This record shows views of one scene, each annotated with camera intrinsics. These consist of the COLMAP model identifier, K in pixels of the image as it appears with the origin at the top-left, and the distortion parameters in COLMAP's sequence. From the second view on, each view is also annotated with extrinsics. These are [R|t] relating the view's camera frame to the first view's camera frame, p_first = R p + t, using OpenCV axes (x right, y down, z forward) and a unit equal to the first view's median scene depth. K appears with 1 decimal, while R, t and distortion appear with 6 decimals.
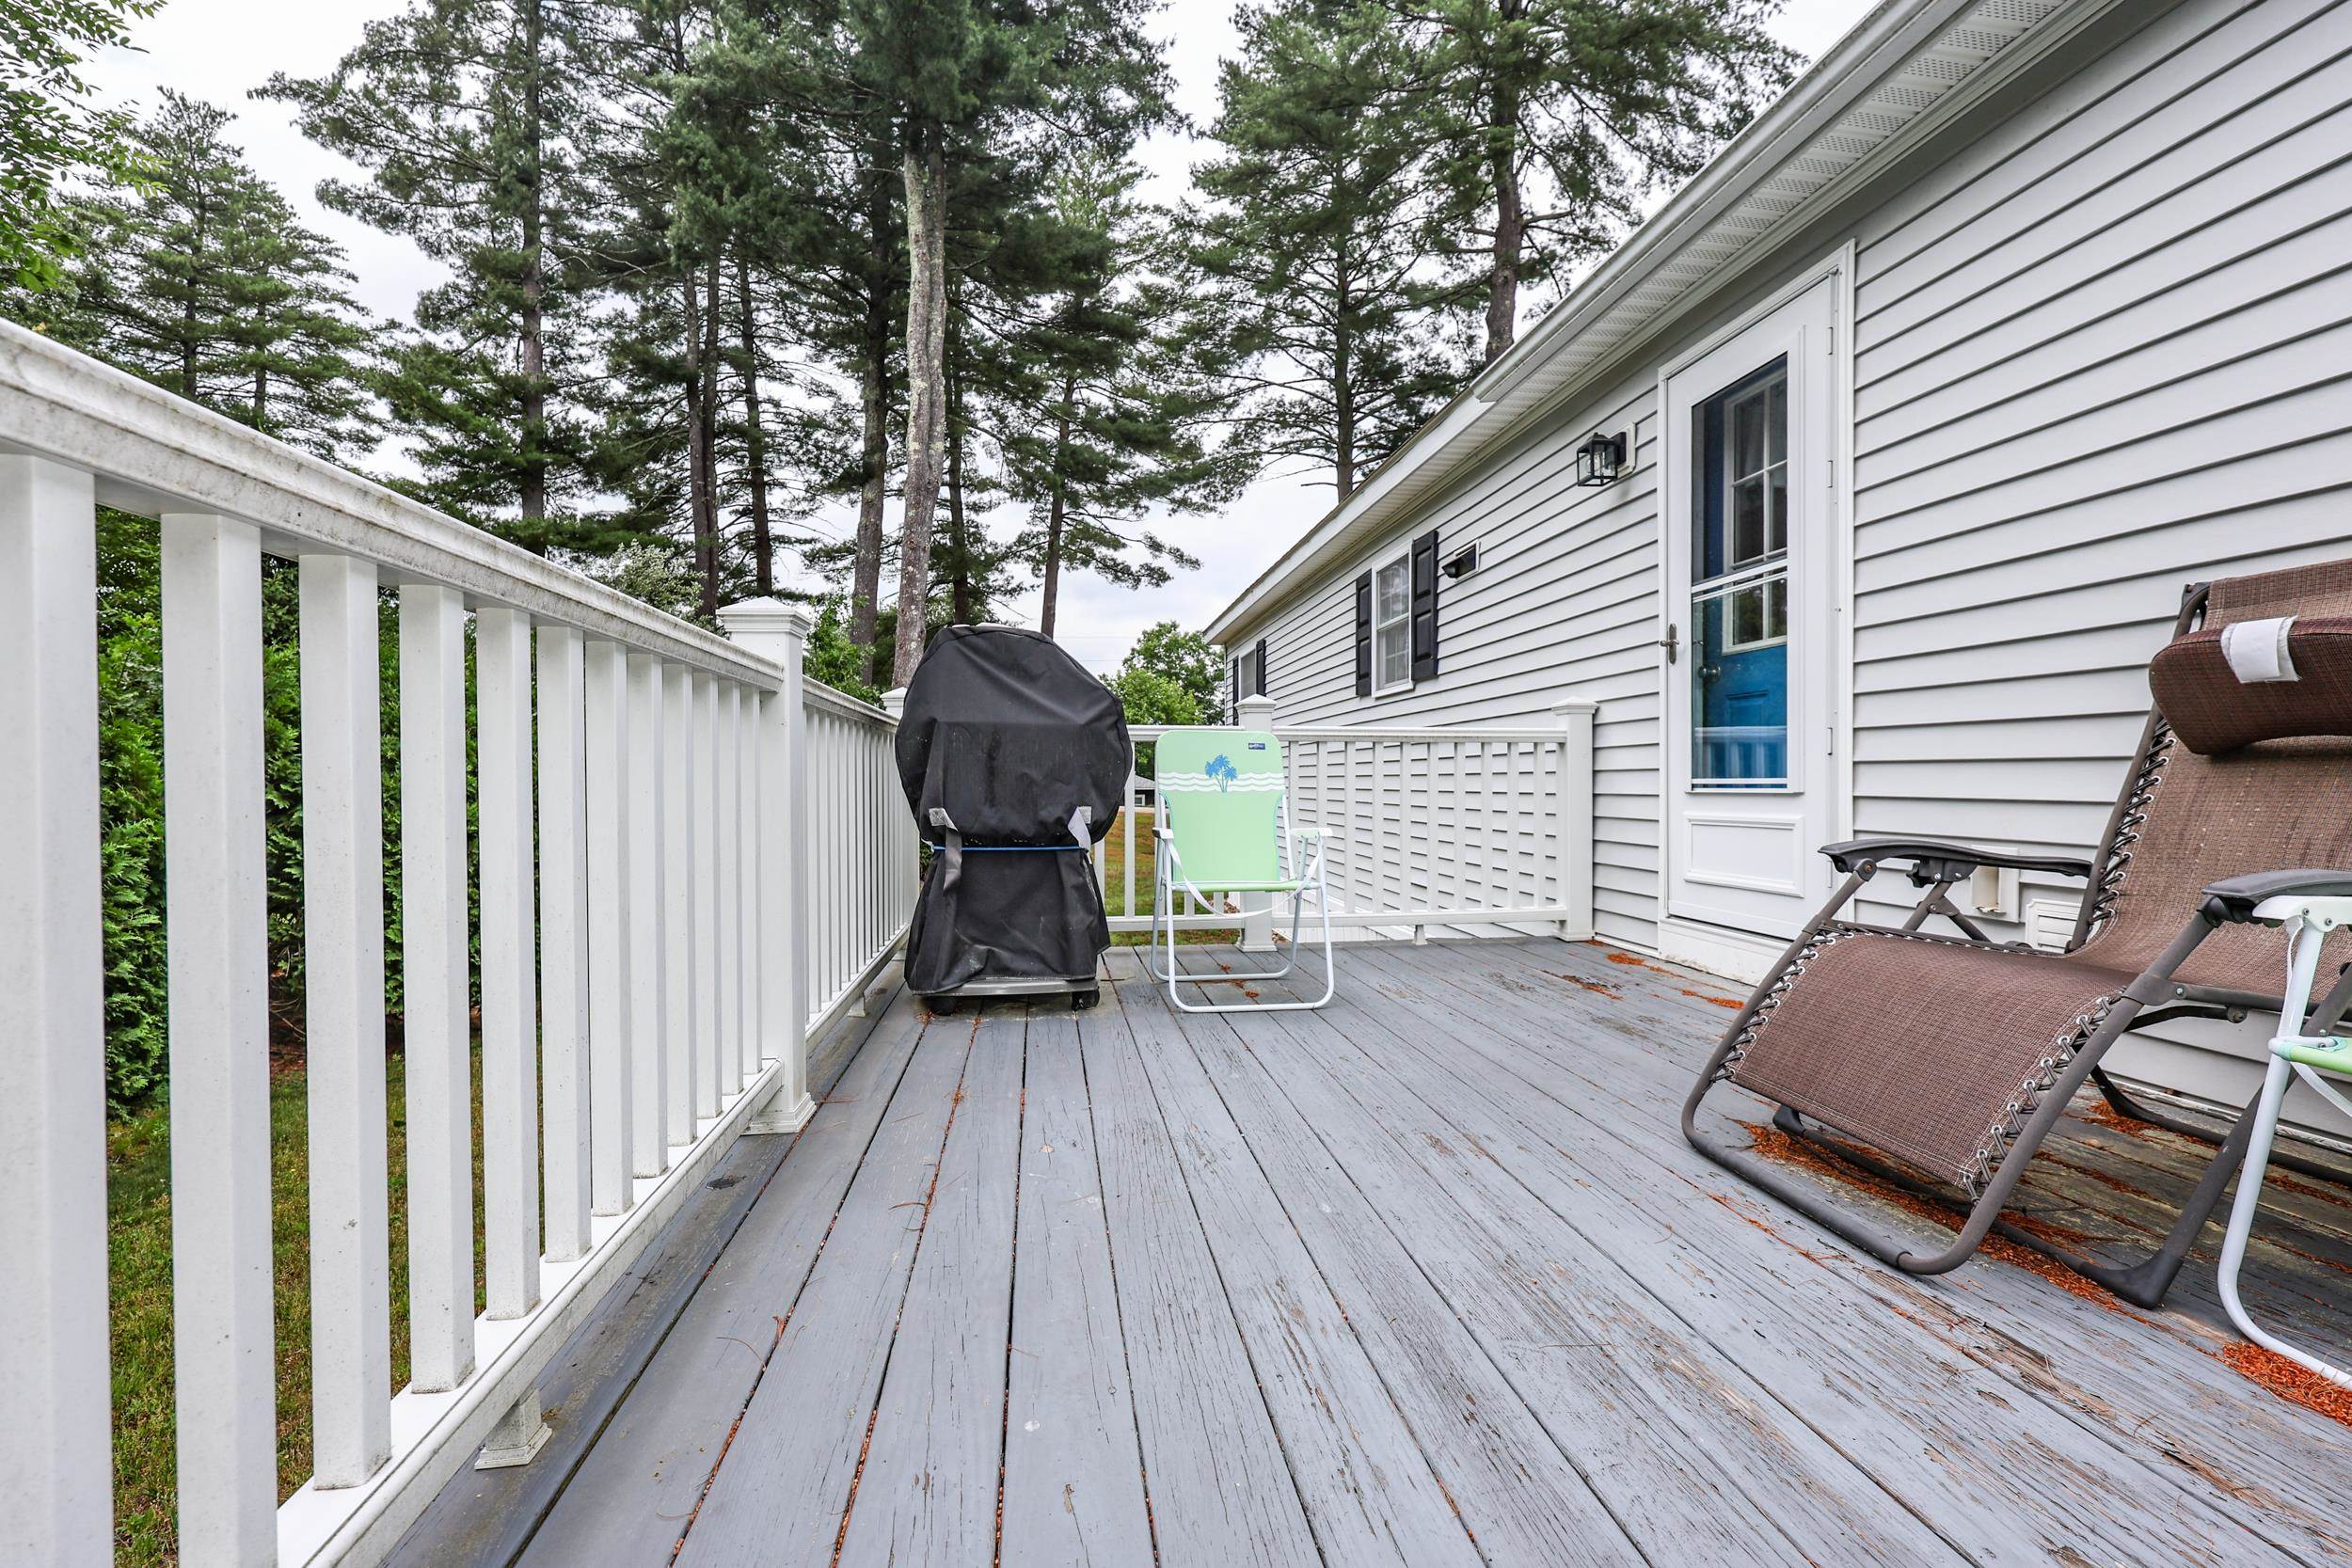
lens RADIAL K [[938.6, 0, 1173.1], [0, 938.6, 779.5], [0, 0, 1]] dist [-0.001079, 0.000118]
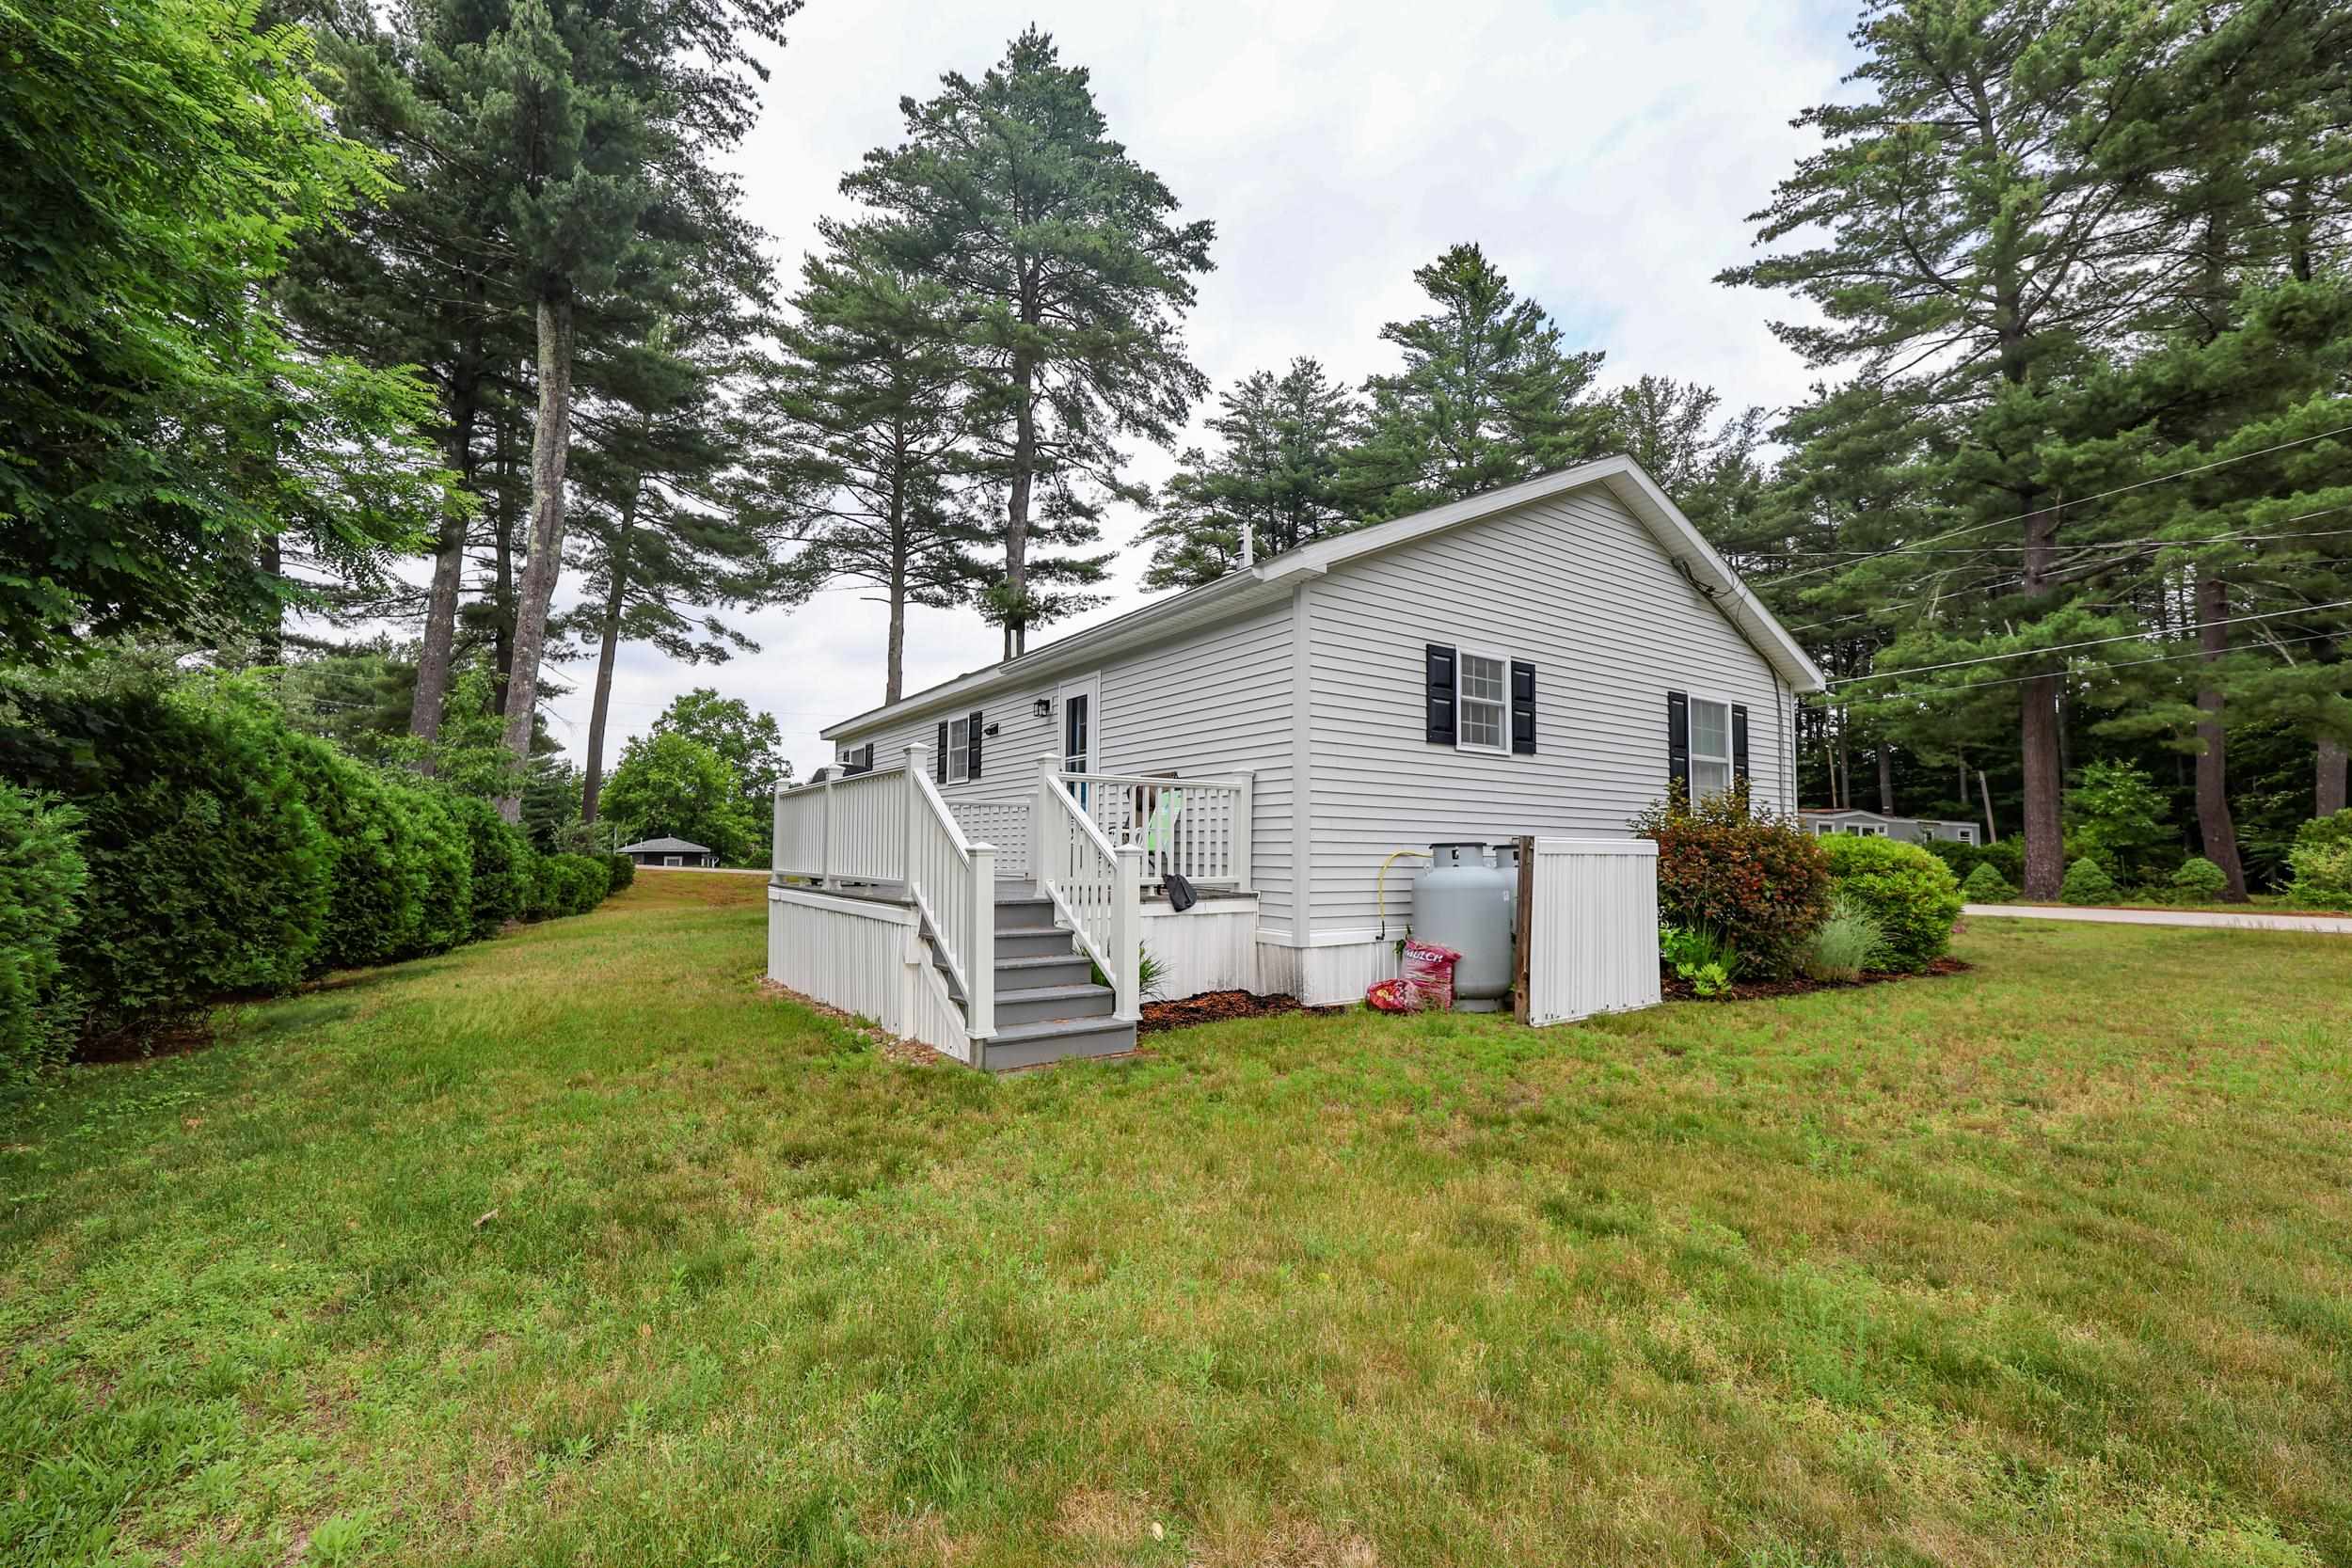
lens RADIAL K [[938.6, 0, 1173.1], [0, 938.6, 779.5], [0, 0, 1]] dist [-0.001079, 0.000118]
pose [[0.877442, 0.041081, 0.477920, -0.080659], [-0.004381, 0.996971, -0.077653, 0.013937], [-0.479663, 0.066043, 0.874964, -0.246512]]
